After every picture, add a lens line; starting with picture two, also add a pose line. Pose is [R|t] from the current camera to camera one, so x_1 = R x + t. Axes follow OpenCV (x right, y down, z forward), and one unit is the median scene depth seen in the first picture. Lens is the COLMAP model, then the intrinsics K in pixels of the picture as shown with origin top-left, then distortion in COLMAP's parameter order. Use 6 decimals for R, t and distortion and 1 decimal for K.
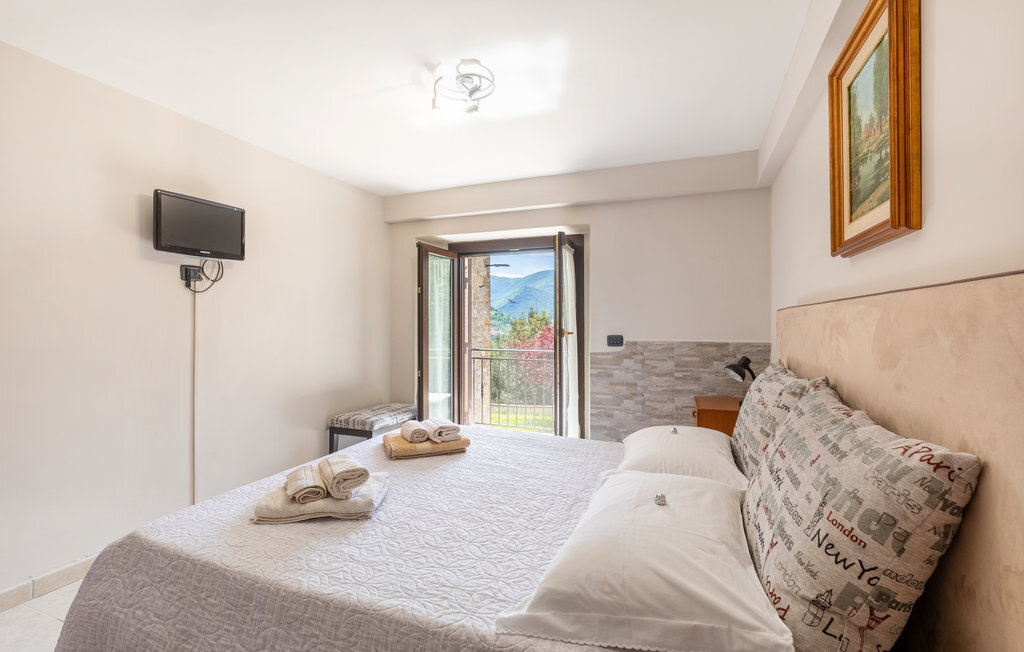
lens RADIAL K [[460.2, 0, 512.0], [0, 460.2, 326.0], [0, 0, 1]] dist [-0.000233, -0.000164]
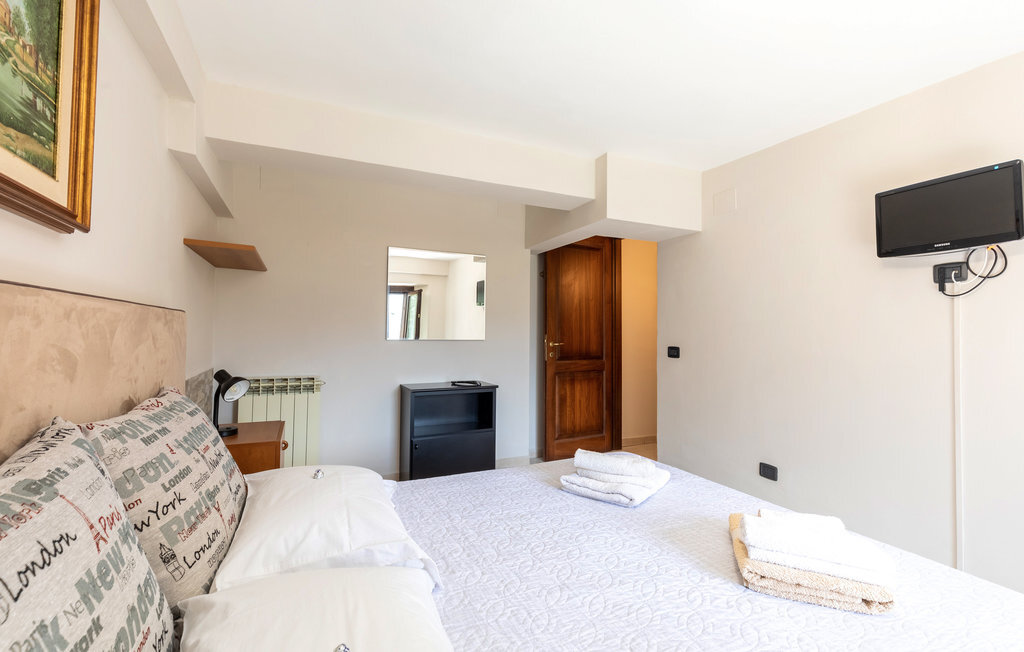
lens RADIAL K [[460.2, 0, 512.0], [0, 460.2, 326.0], [0, 0, 1]] dist [-0.000233, -0.000164]
pose [[-0.685228, -0.022941, -0.727967, 0.389216], [-0.016501, 0.999736, -0.015973, 0.001318], [0.728142, 0.001067, -0.685426, 1.000377]]
